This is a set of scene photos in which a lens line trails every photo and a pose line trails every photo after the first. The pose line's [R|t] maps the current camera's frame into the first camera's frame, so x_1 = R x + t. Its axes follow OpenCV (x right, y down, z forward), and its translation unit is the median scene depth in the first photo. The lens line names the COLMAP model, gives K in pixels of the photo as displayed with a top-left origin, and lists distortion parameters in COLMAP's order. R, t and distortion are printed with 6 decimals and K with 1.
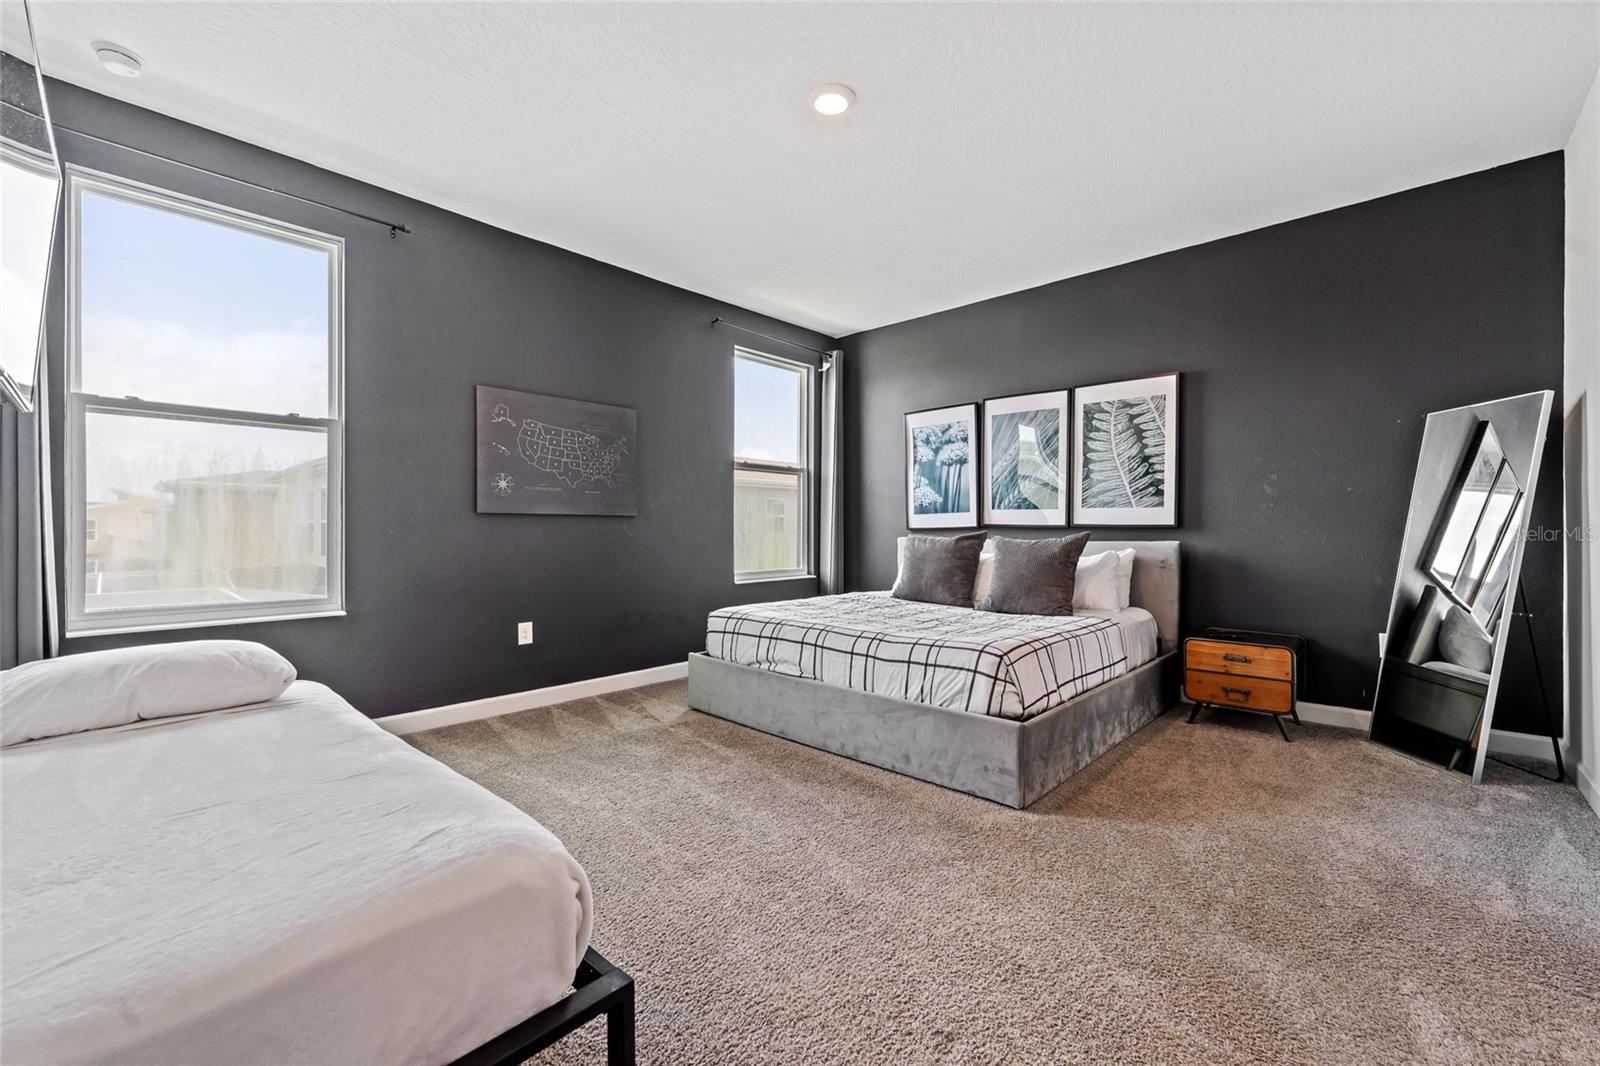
lens RADIAL K [[645.6, 0, 807.7], [0, 645.6, 534.4], [0, 0, 1]] dist [0.000644, -0.001010]
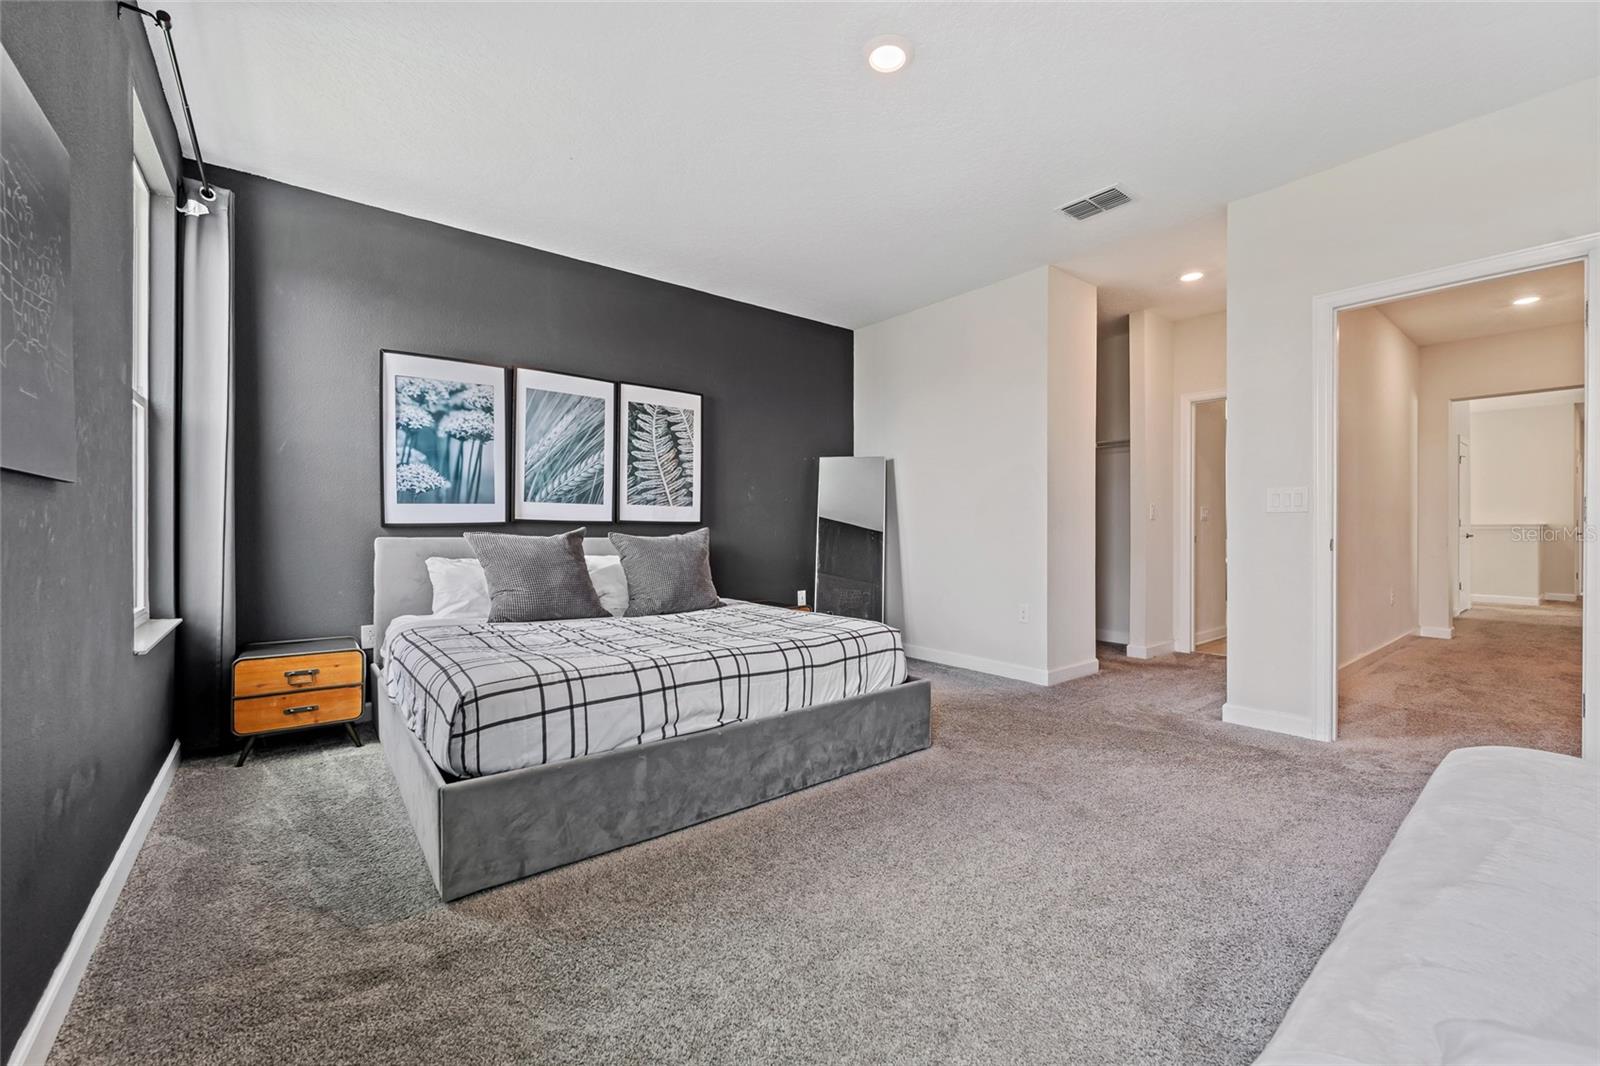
lens RADIAL K [[645.6, 0, 808.8], [0, 645.6, 525.5], [0, 0, 1]] dist [0.000644, -0.001010]
pose [[0.145808, 0.000401, 0.989313, -0.529626], [0.007568, 0.999970, -0.001521, -0.004483], [-0.989284, 0.007709, 0.145801, 0.577650]]
